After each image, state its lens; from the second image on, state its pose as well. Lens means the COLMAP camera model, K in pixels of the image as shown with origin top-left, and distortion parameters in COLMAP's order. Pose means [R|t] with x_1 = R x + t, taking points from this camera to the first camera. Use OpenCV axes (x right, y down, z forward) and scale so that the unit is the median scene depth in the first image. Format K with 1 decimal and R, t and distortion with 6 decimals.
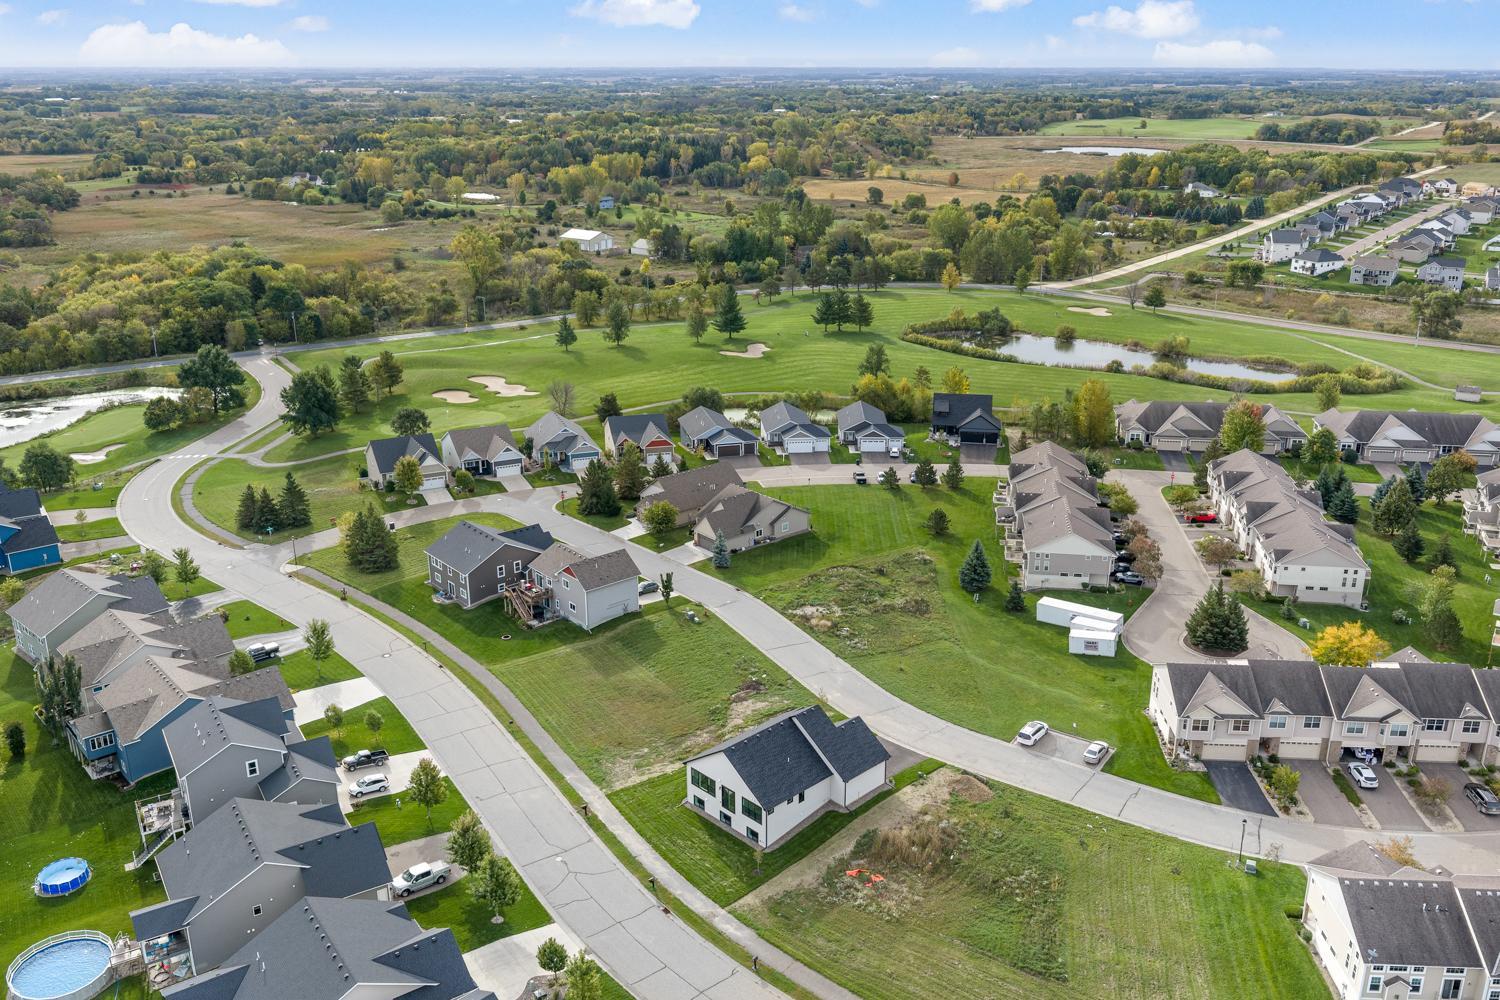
lens RADIAL K [[1261.8, 0, 749.5], [0, 1261.8, 491.3], [0, 0, 1]] dist [0.021587, -0.039267]
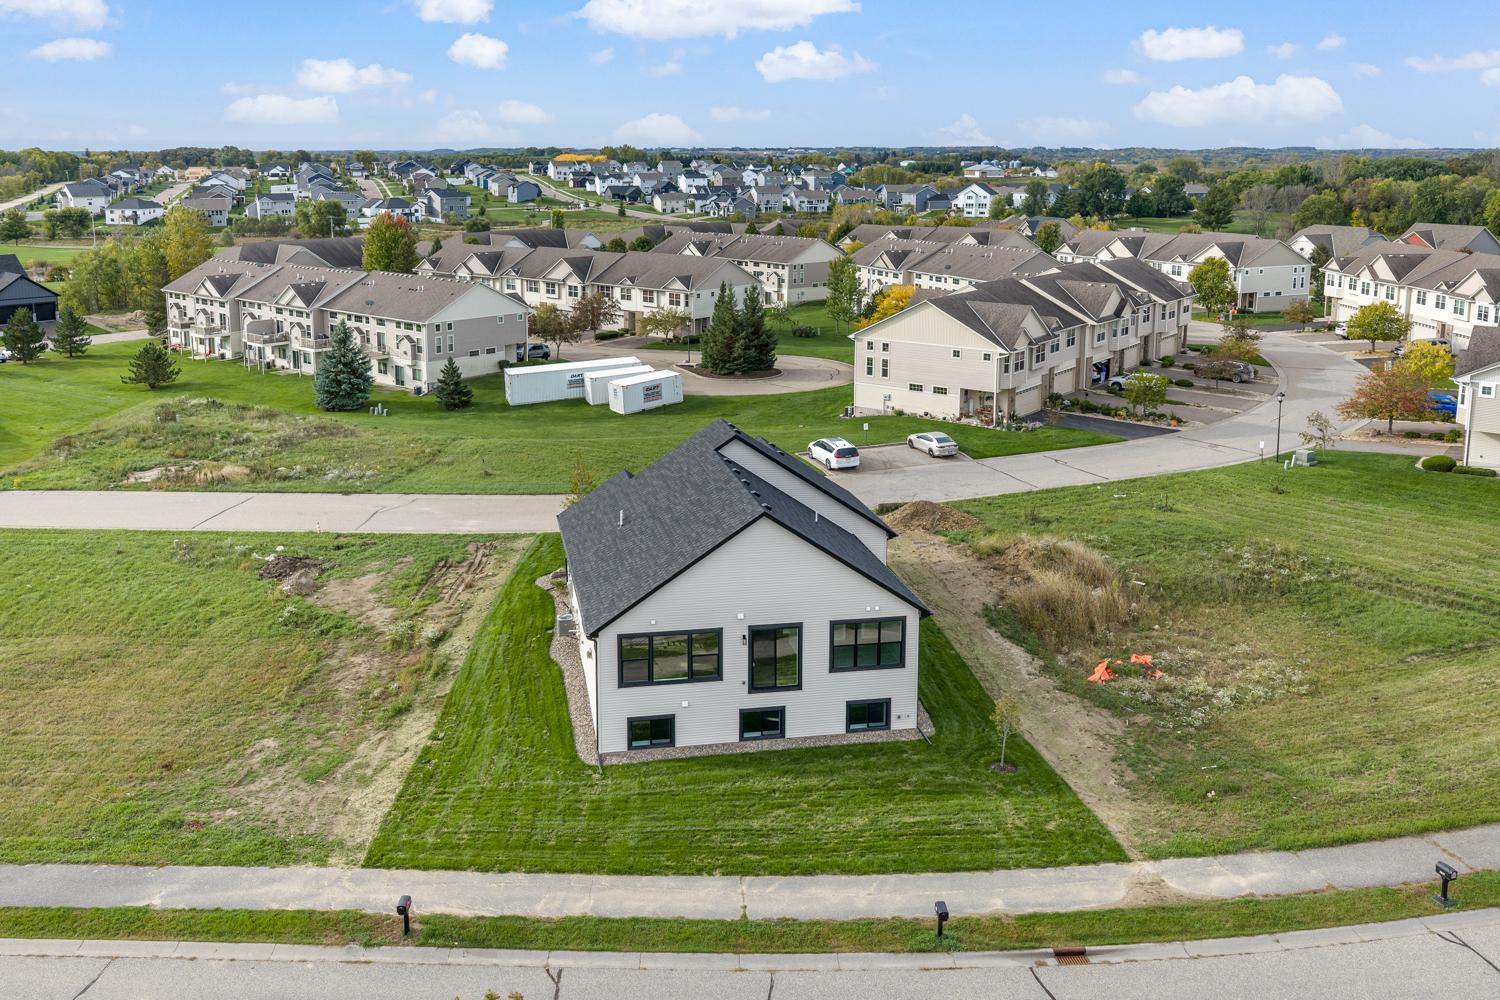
lens RADIAL K [[1291.7, 0, 695.8], [0, 1291.7, 374.3], [0, 0, 1]] dist [0.015136, -0.023974]
pose [[0.558271, -0.140661, 0.817648, -0.222874], [0.264996, 0.964132, -0.015073, 0.118389], [-0.786200, 0.225088, 0.575521, 0.561891]]
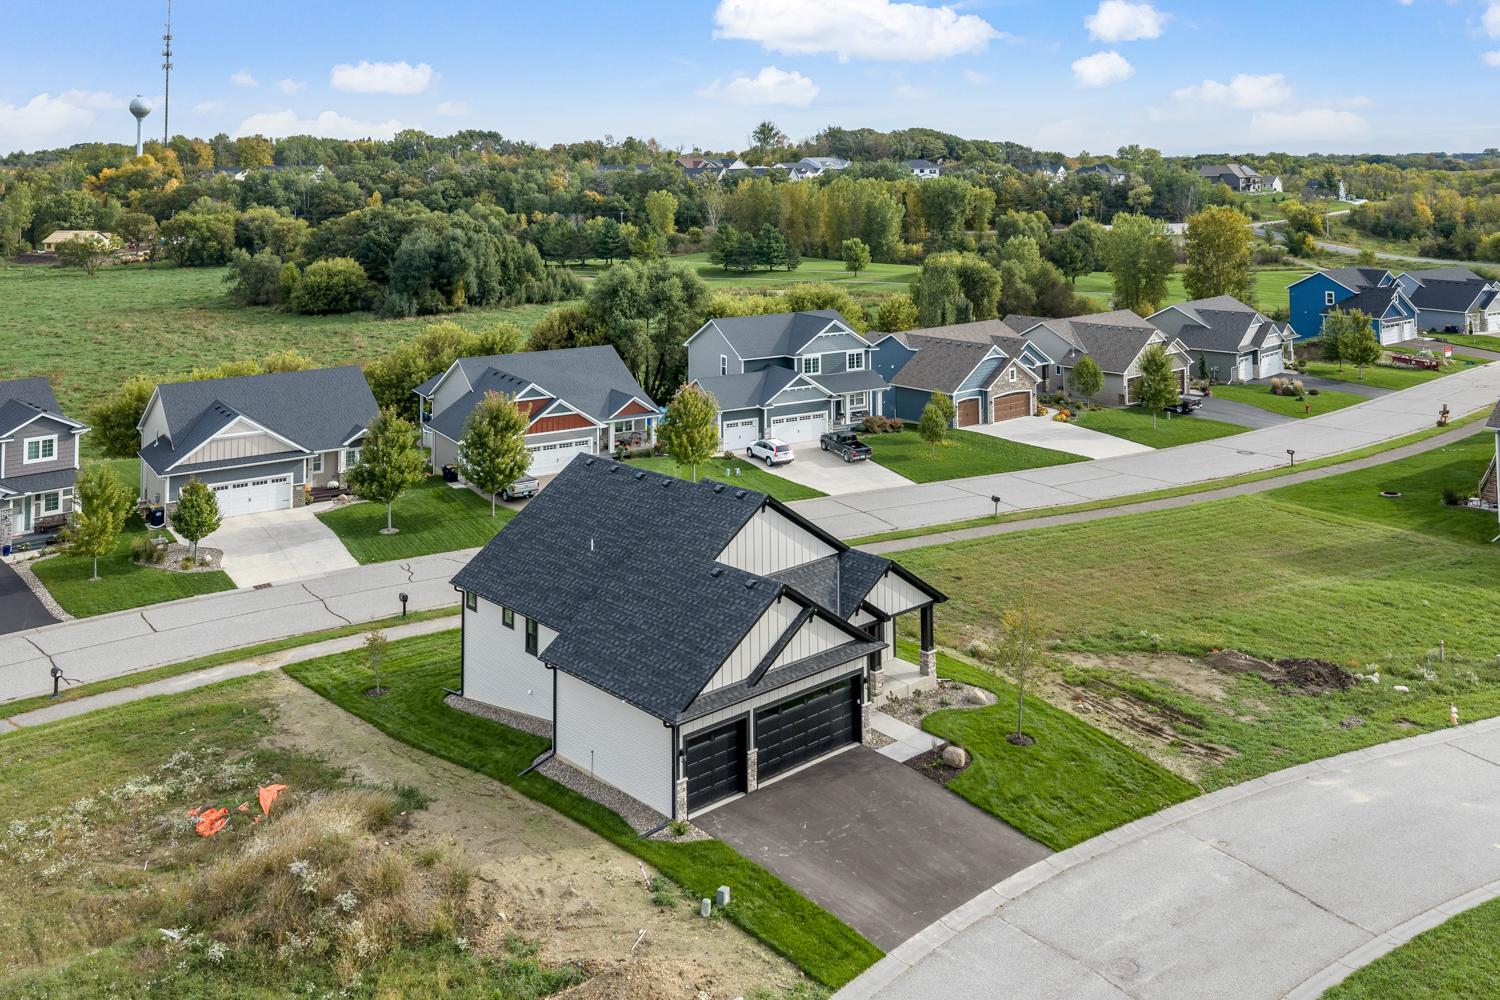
lens RADIAL K [[1324.0, 0, 763.3], [0, 1324.0, 130.4], [0, 0, 1]] dist [0.001933, -0.001973]
pose [[-0.030931, -0.022365, -0.999271, 0.300323], [-0.305364, 0.952162, -0.011859, 0.060971], [0.951733, 0.304774, -0.036281, 0.730333]]
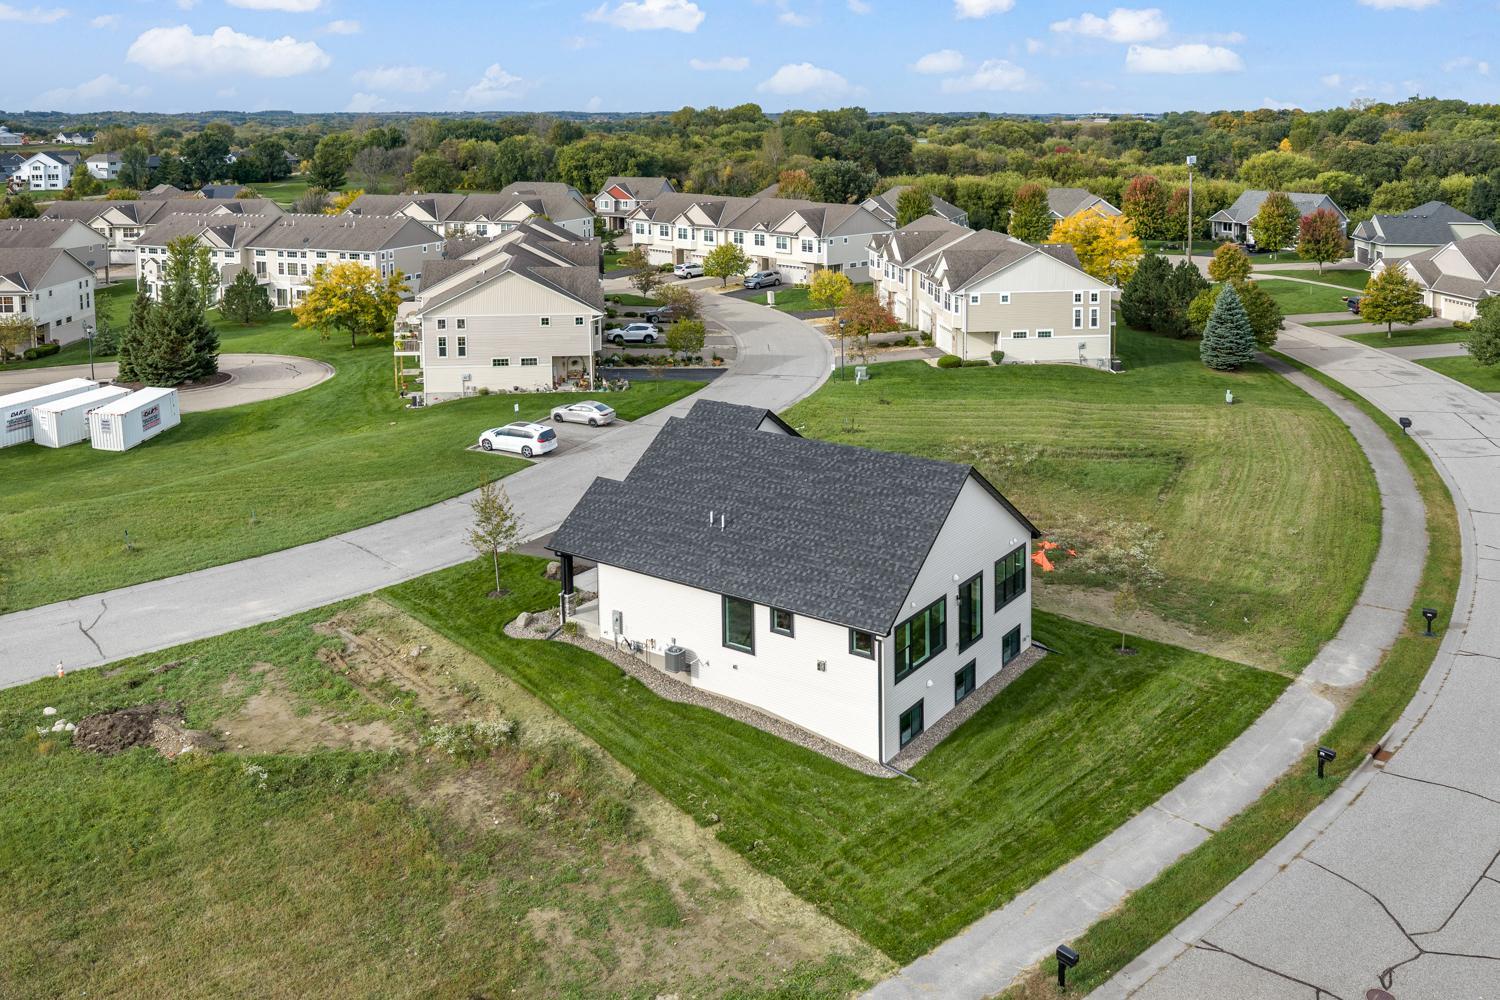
lens RADIAL K [[1324.0, 0, 751.1], [0, 1324.0, 195.7], [0, 0, 1]] dist [0.001933, -0.001973]
pose [[-0.188156, -0.060102, 0.980298, -0.261020], [0.316045, 0.941331, 0.118374, 0.048066], [-0.929899, 0.332091, -0.158122, 0.766137]]
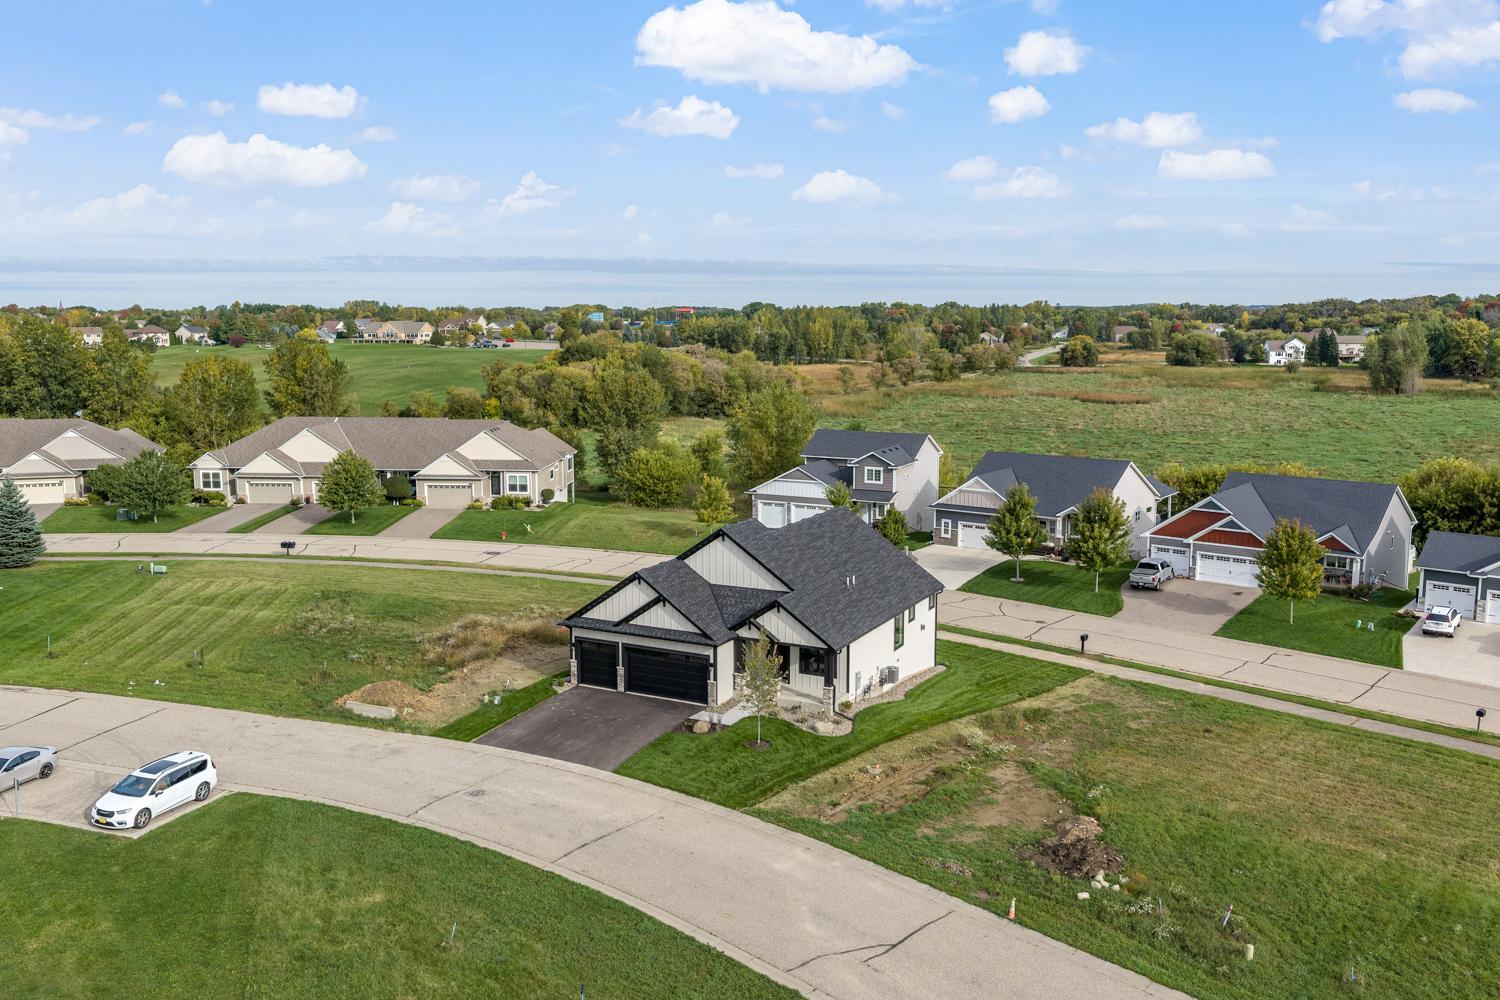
lens RADIAL K [[1261.8, 0, 754.2], [0, 1261.8, 498.9], [0, 0, 1]] dist [0.021587, -0.039267]
pose [[-0.946105, 0.053080, -0.319480, 0.141915], [-0.099933, 0.890491, 0.443891, -0.036381], [0.308056, 0.451894, -0.837194, 1.031896]]
